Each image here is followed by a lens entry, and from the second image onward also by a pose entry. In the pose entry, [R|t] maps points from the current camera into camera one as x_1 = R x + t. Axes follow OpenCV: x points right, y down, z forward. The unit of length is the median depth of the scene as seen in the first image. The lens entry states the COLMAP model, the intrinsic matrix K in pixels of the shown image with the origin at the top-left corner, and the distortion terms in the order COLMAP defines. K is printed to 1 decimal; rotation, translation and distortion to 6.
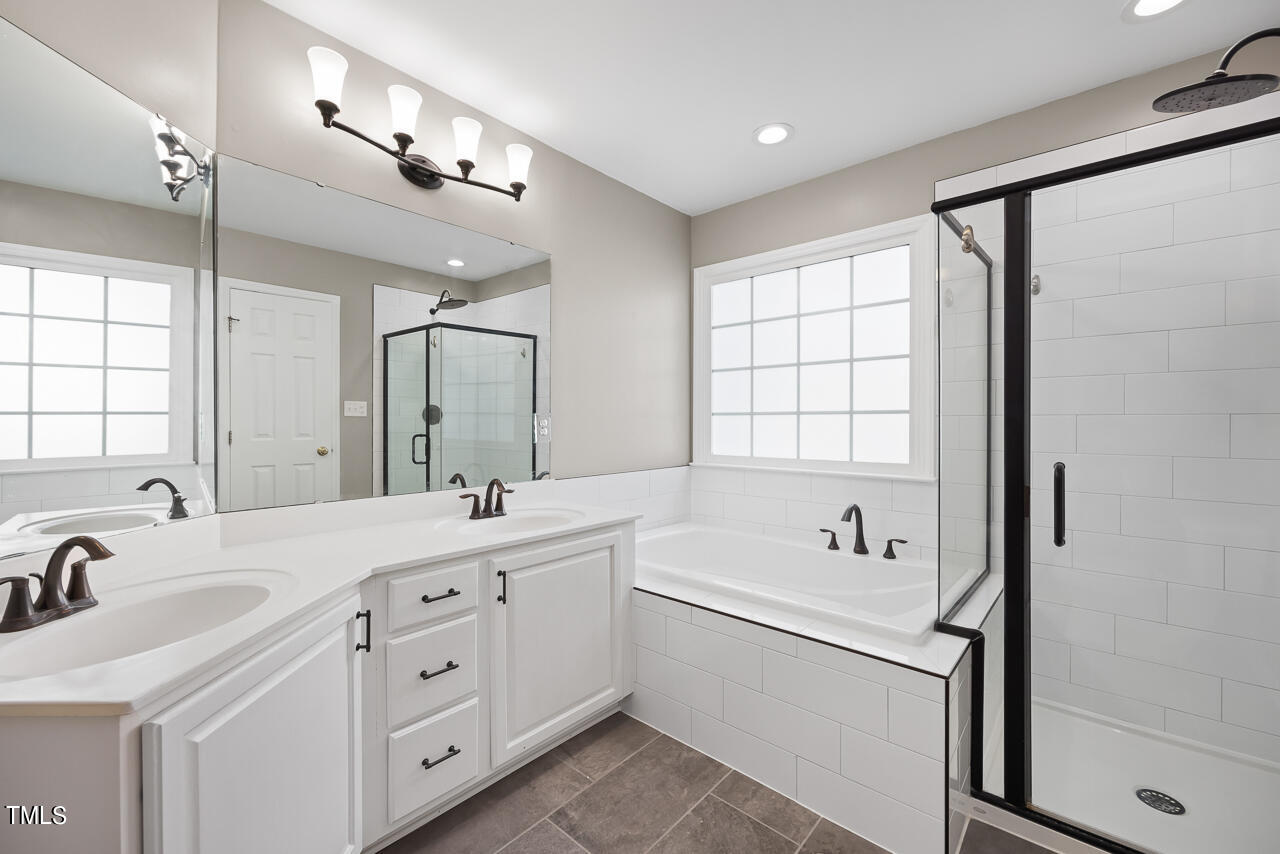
lens RADIAL K [[522.3, 0, 645.4], [0, 522.3, 425.8], [0, 0, 1]] dist [-0.003956, 0.000289]
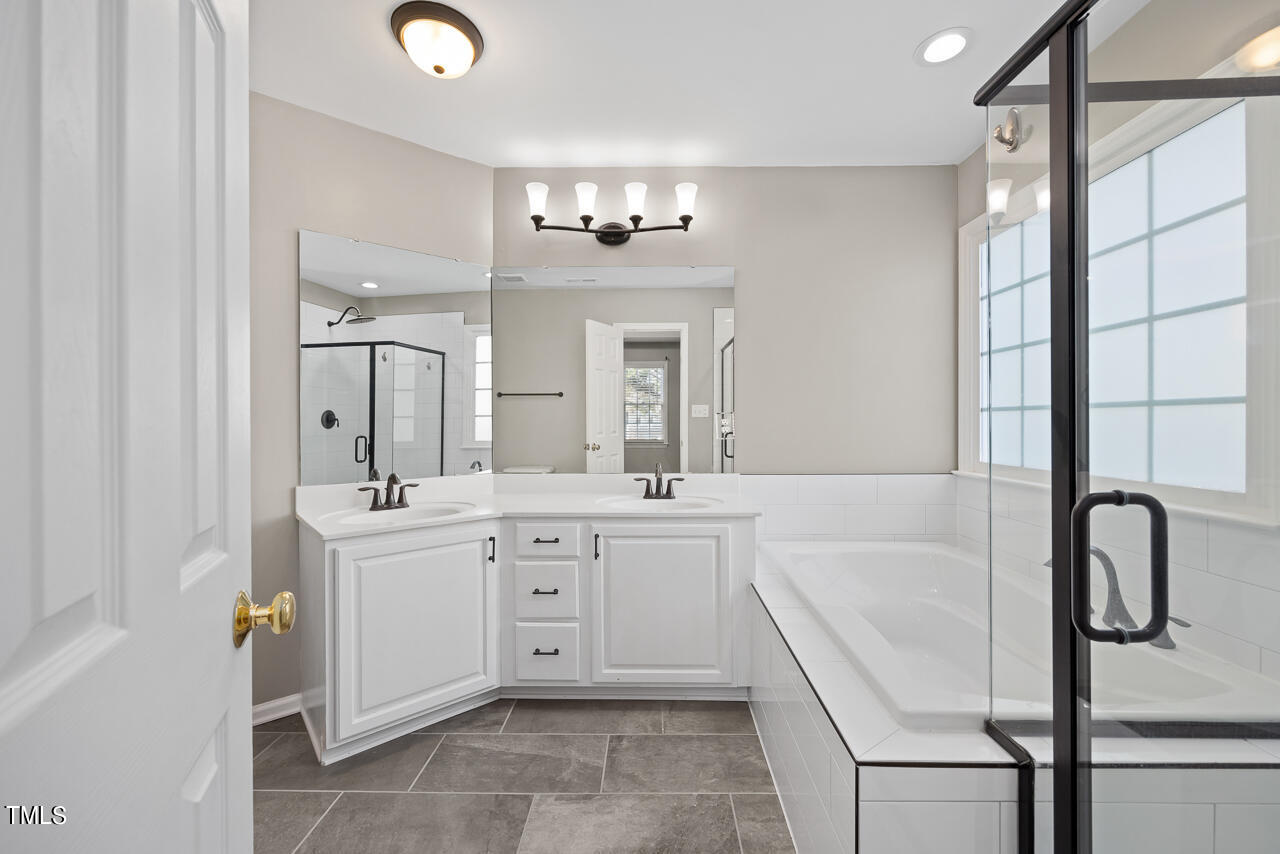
lens RADIAL K [[522.3, 0, 653.0], [0, 522.3, 426.2], [0, 0, 1]] dist [-0.003956, 0.000289]
pose [[0.651930, 0.003668, -0.758270, 0.715072], [-0.003564, 0.999992, 0.001773, 0.003666], [0.758271, 0.001547, 0.651938, 0.222344]]
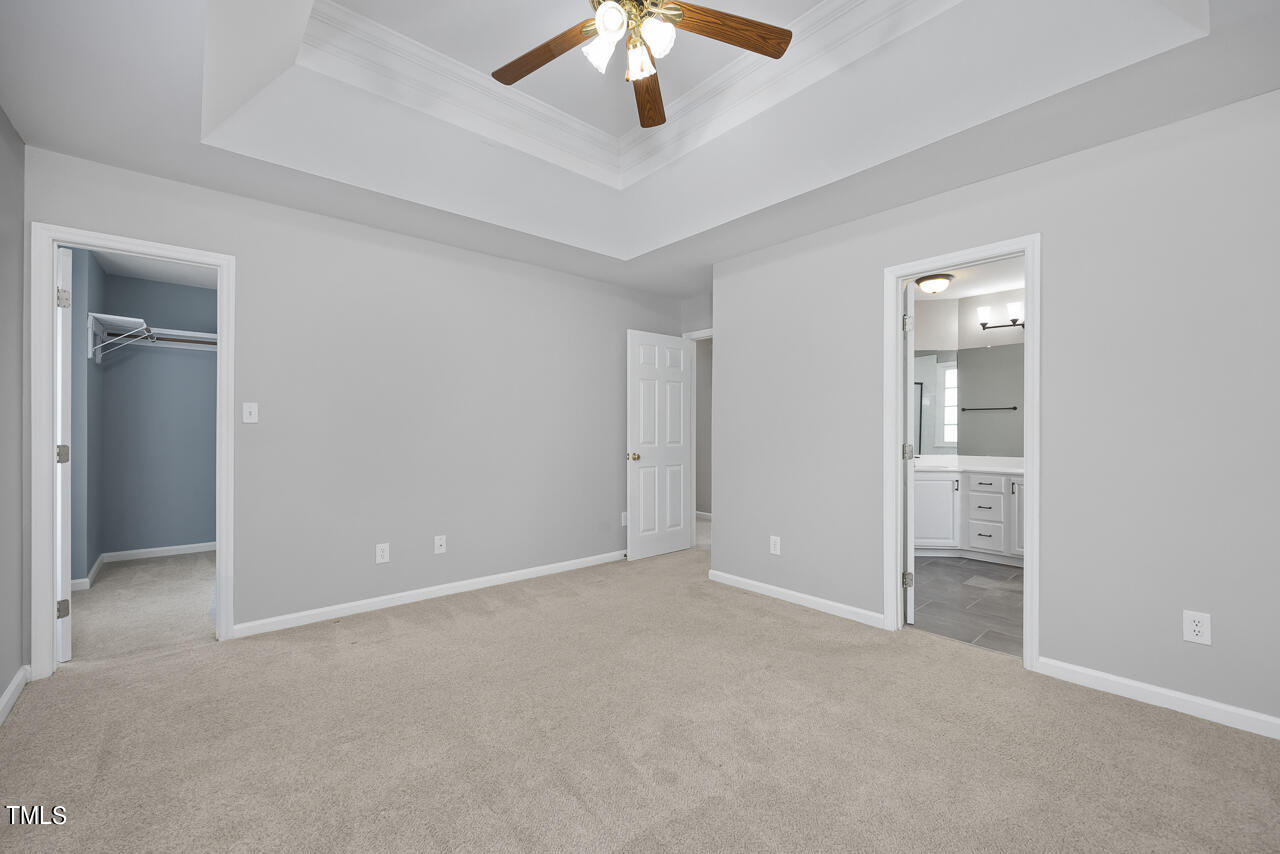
lens RADIAL K [[522.3, 0, 639.0], [0, 522.3, 425.7], [0, 0, 1]] dist [-0.003956, 0.000289]
pose [[-0.137133, -0.006732, -0.990530, 2.386018], [-0.010473, 0.999931, -0.005345, 0.014115], [0.990497, 0.009641, -0.137194, -0.504572]]
